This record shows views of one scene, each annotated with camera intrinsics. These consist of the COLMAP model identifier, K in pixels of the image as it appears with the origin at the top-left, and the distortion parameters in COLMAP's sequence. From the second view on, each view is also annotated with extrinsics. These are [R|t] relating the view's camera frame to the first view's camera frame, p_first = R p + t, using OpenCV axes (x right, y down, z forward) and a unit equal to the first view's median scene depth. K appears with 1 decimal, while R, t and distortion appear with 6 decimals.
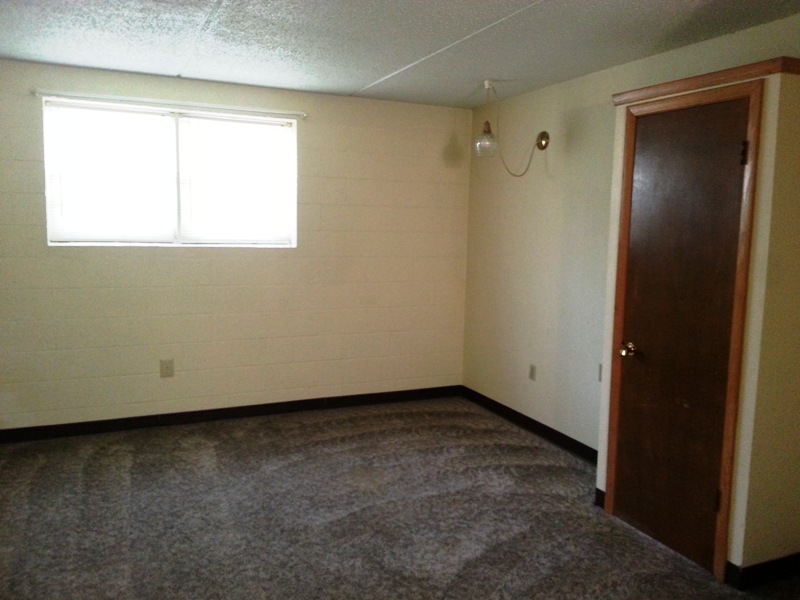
lens RADIAL K [[647.6, 0, 400.0], [0, 647.6, 300.0], [0, 0, 1]] dist [0.060985, -0.155650]
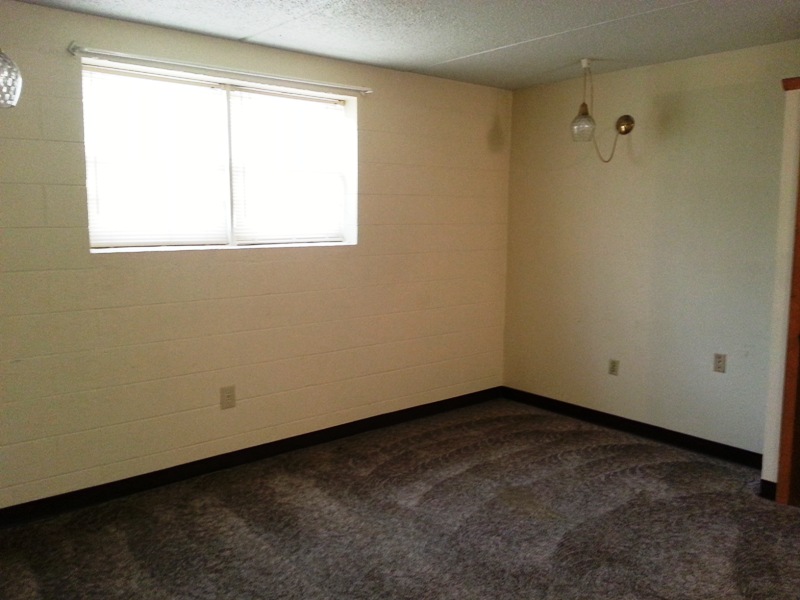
lens RADIAL K [[674.6, 0, 400.0], [0, 674.6, 300.0], [0, 0, 1]] dist [0.052127, -0.136463]
pose [[0.964004, -0.053912, 0.260364, -0.381758], [0.050973, 0.998537, 0.018033, -0.023206], [-0.260955, -0.004112, 0.965342, 0.127232]]
